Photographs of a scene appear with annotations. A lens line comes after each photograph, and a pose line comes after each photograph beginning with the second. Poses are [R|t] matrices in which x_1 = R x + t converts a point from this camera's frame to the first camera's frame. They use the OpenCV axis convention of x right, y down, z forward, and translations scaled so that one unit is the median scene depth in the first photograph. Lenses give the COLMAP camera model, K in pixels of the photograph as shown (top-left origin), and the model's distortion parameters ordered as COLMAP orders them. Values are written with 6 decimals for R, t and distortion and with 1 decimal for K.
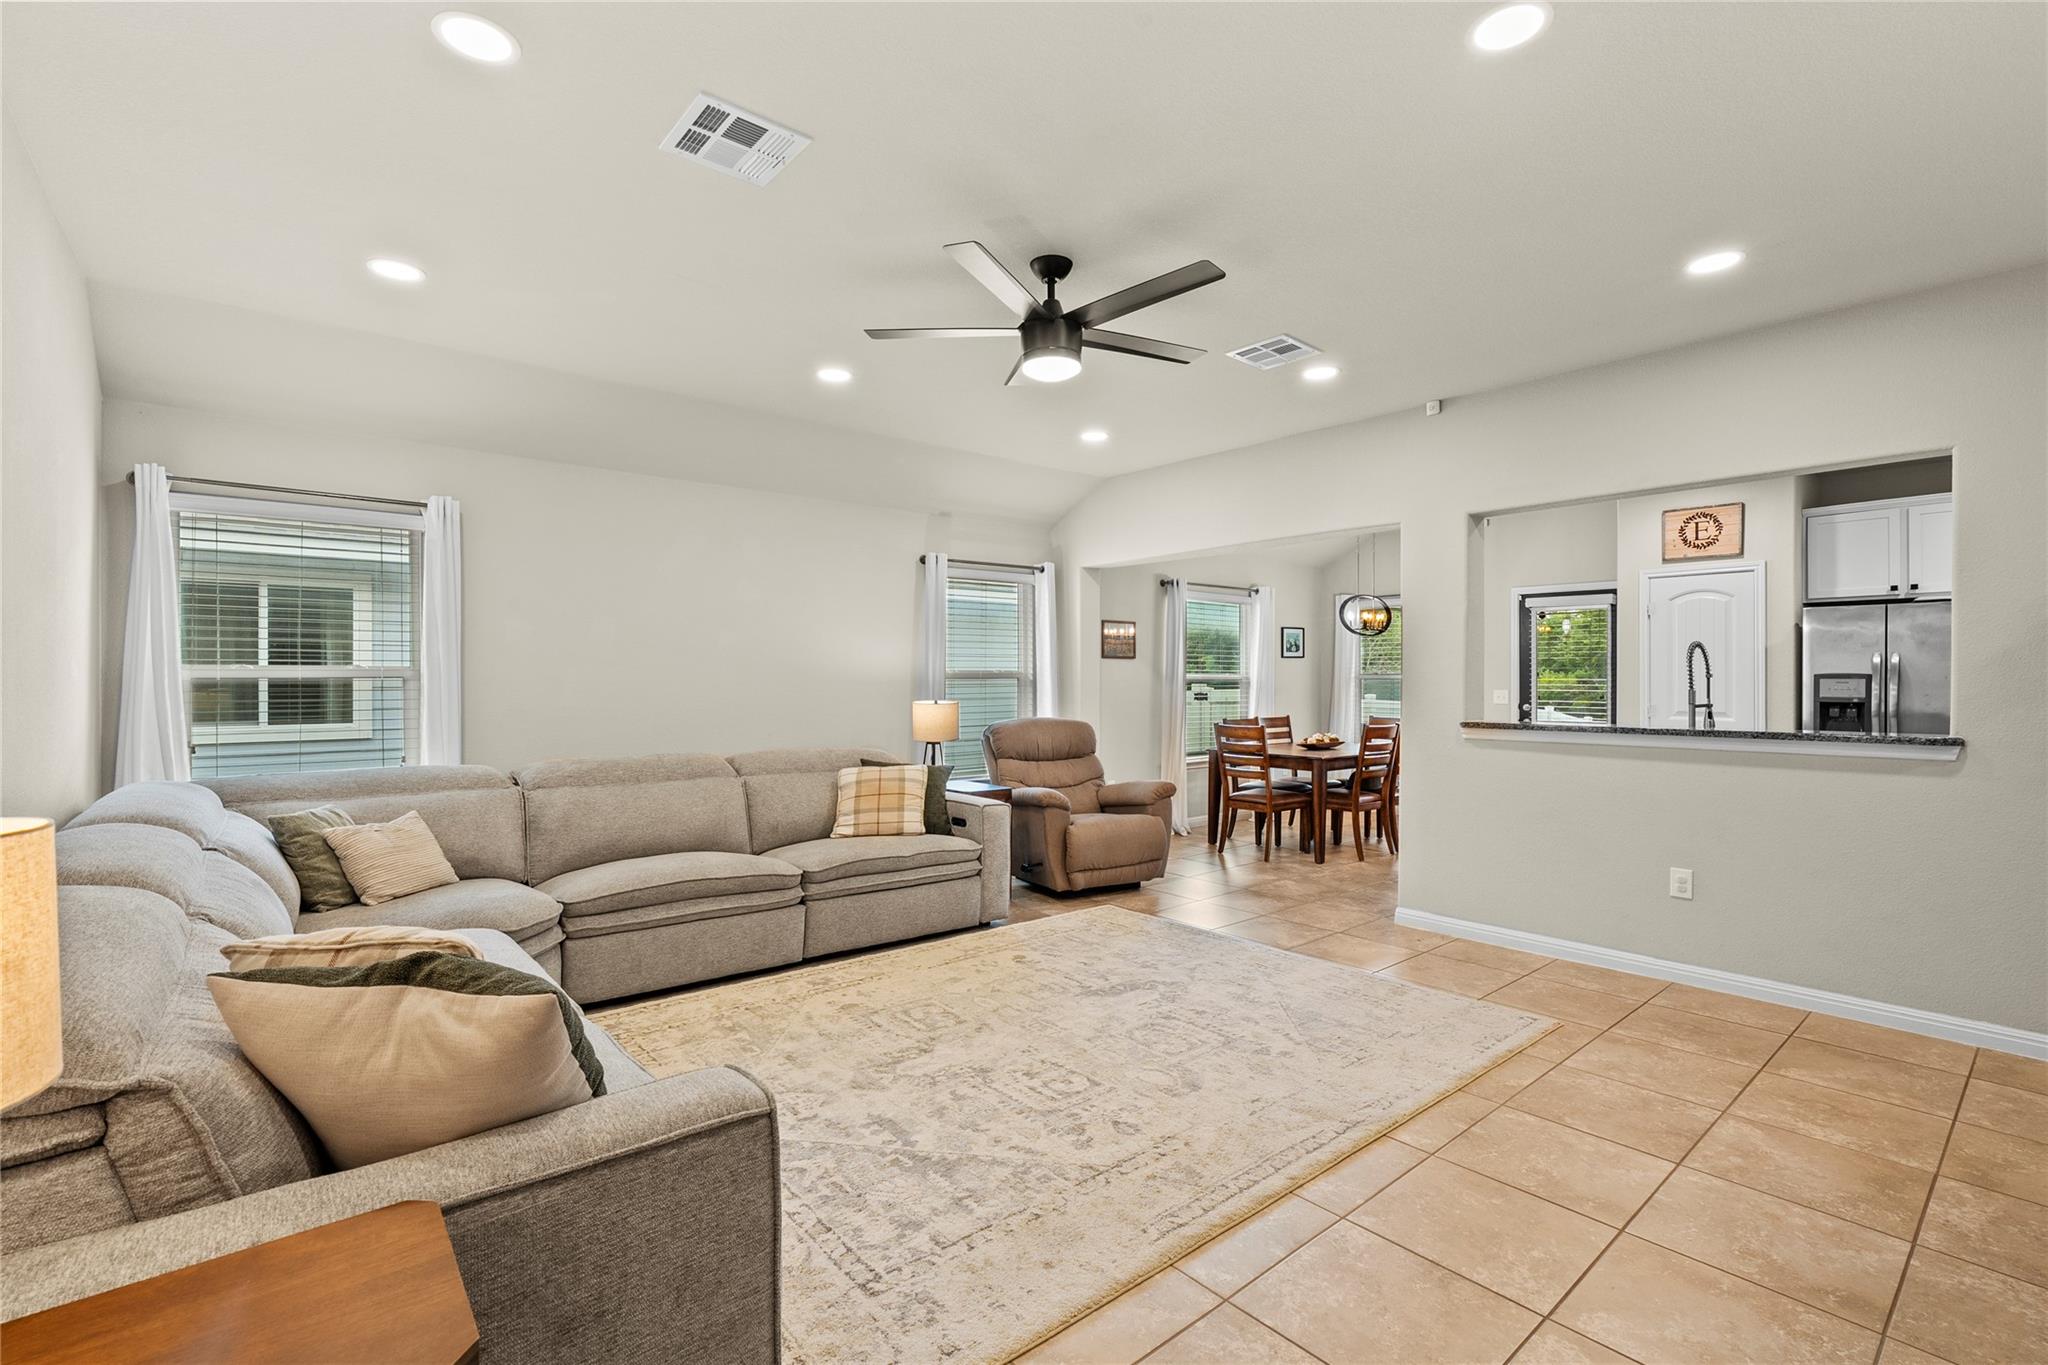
lens RADIAL K [[919.4, 0, 1027.6], [0, 919.4, 678.5], [0, 0, 1]] dist [-0.002199, 0.000891]
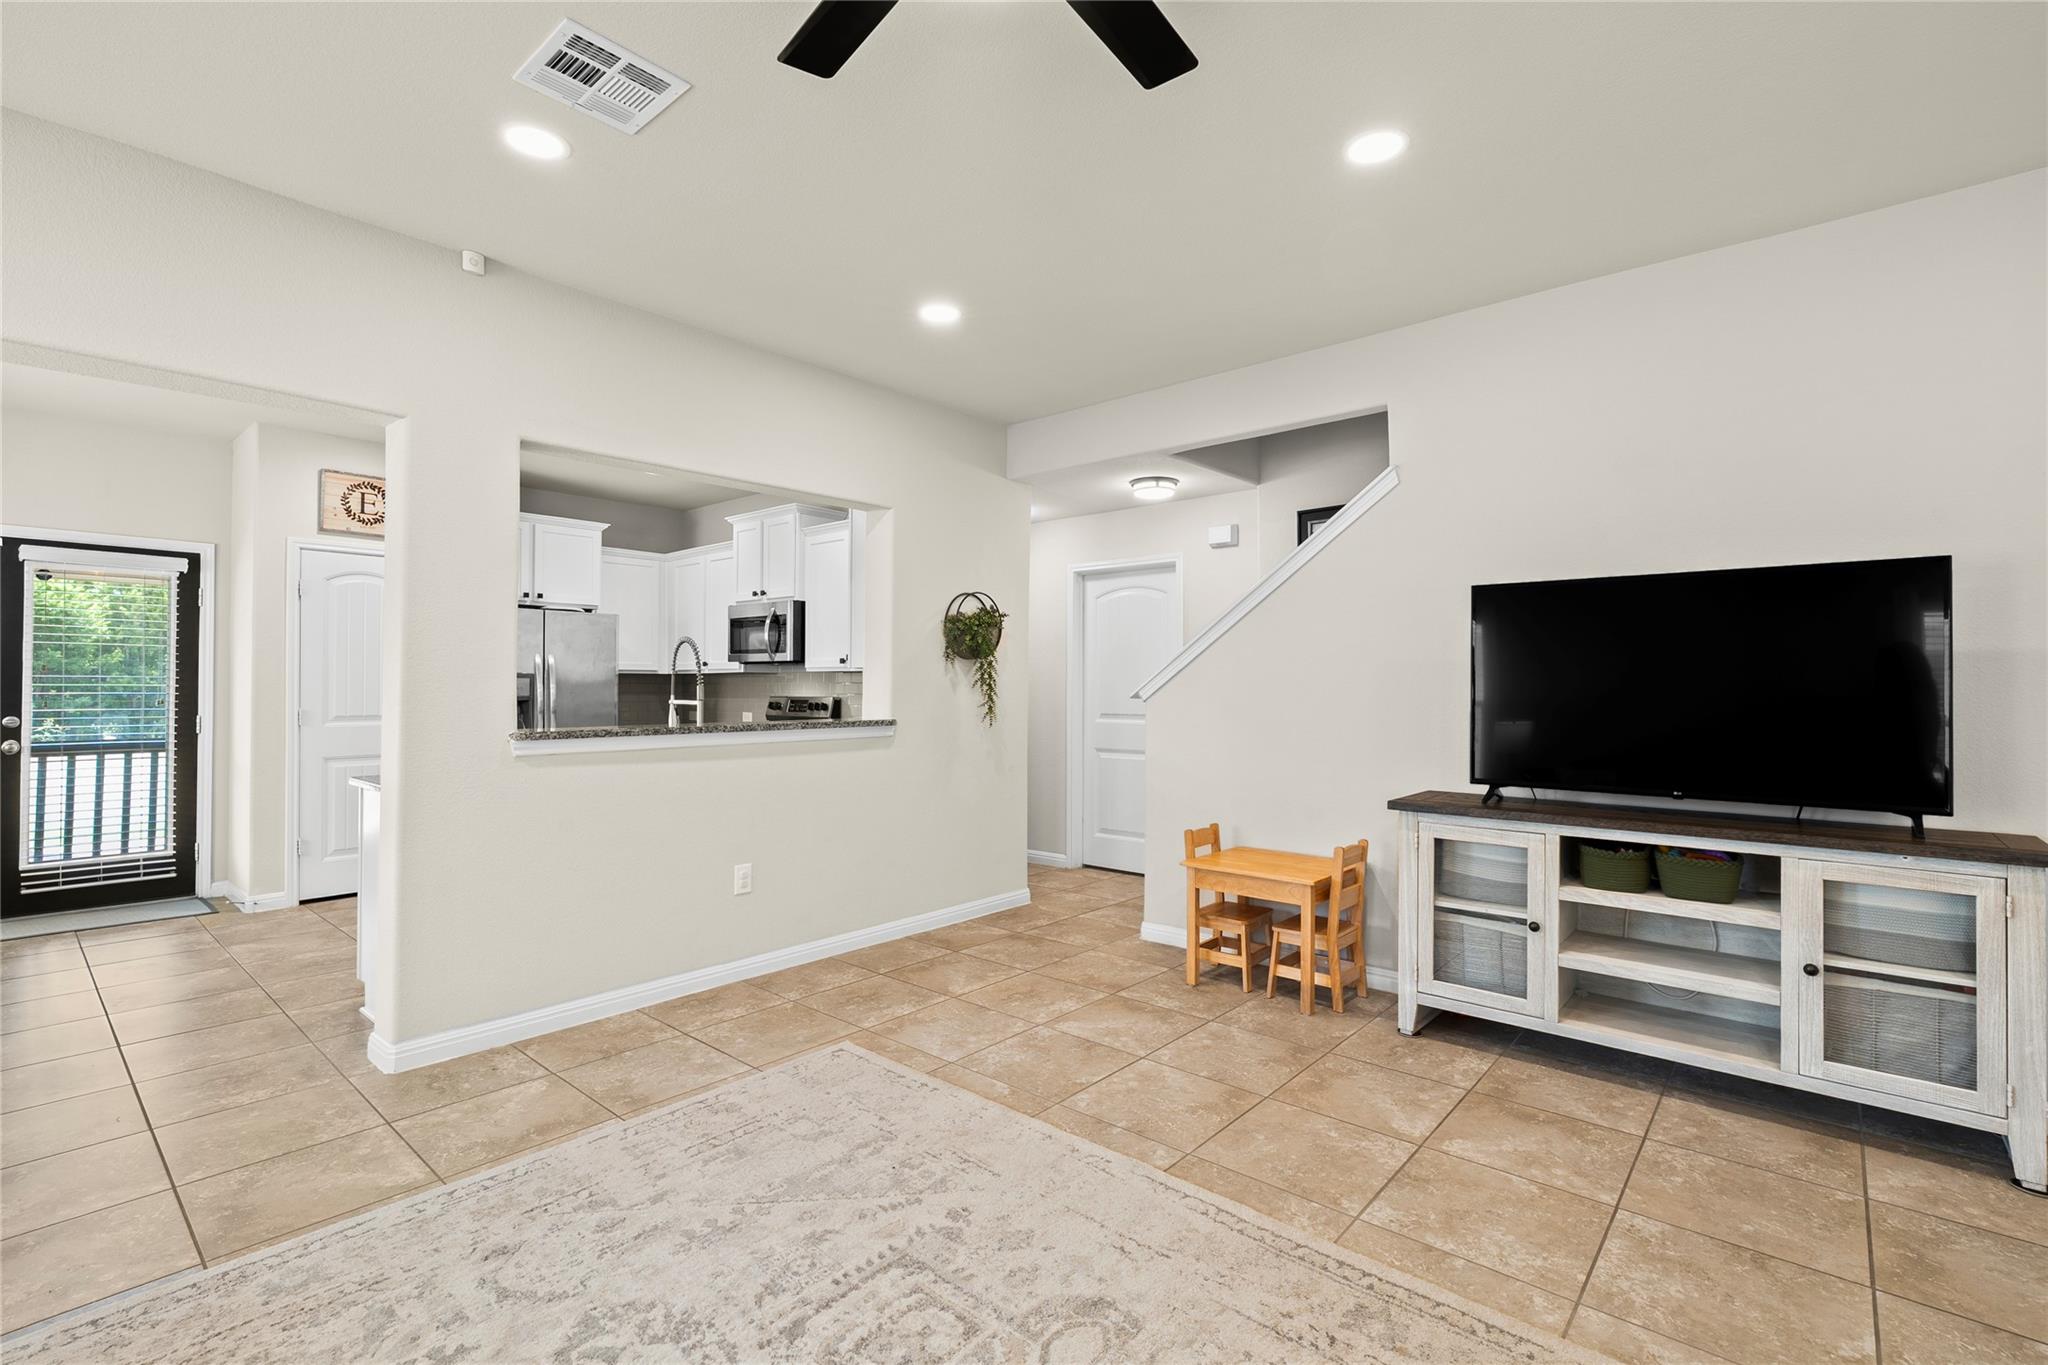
lens RADIAL K [[919.4, 0, 1027.6], [0, 919.4, 678.5], [0, 0, 1]] dist [-0.002199, 0.000891]
pose [[-0.142942, 0.008430, 0.989695, -0.274538], [-0.002177, 0.999959, -0.008832, 0.011070], [-0.989729, -0.003417, -0.142917, 0.708120]]
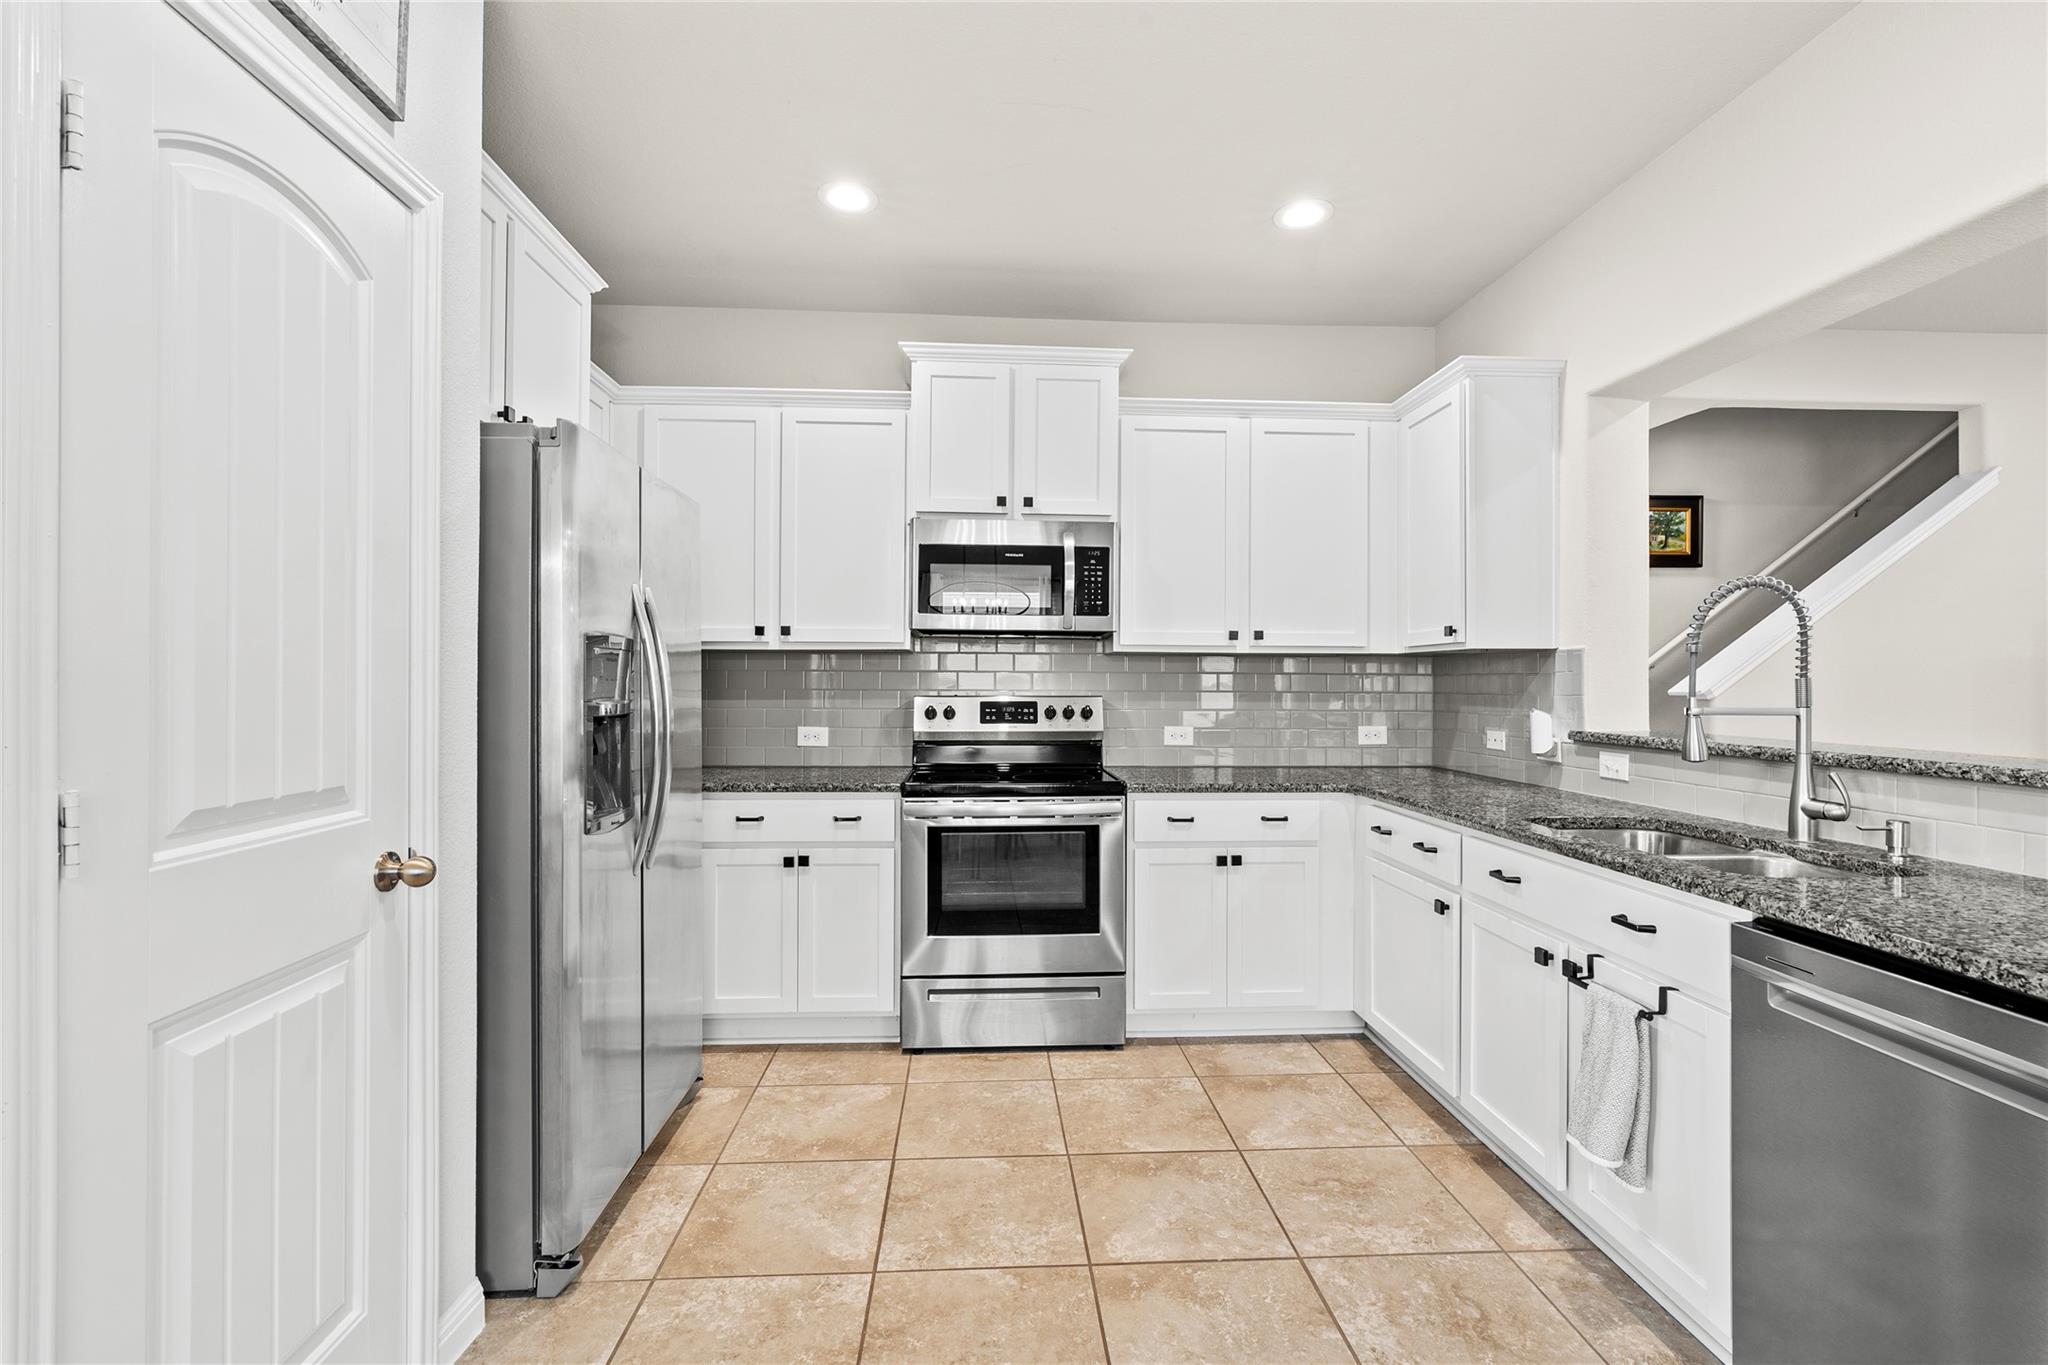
lens RADIAL K [[913.8, 0, 1027.7], [0, 913.8, 681.8], [0, 0, 1]] dist [-0.004935, 0.000686]
pose [[-0.793208, -0.004810, 0.608931, 0.674078], [-0.005292, 0.999985, 0.001005, 0.014254], [-0.608927, -0.002426, -0.793222, 1.459748]]
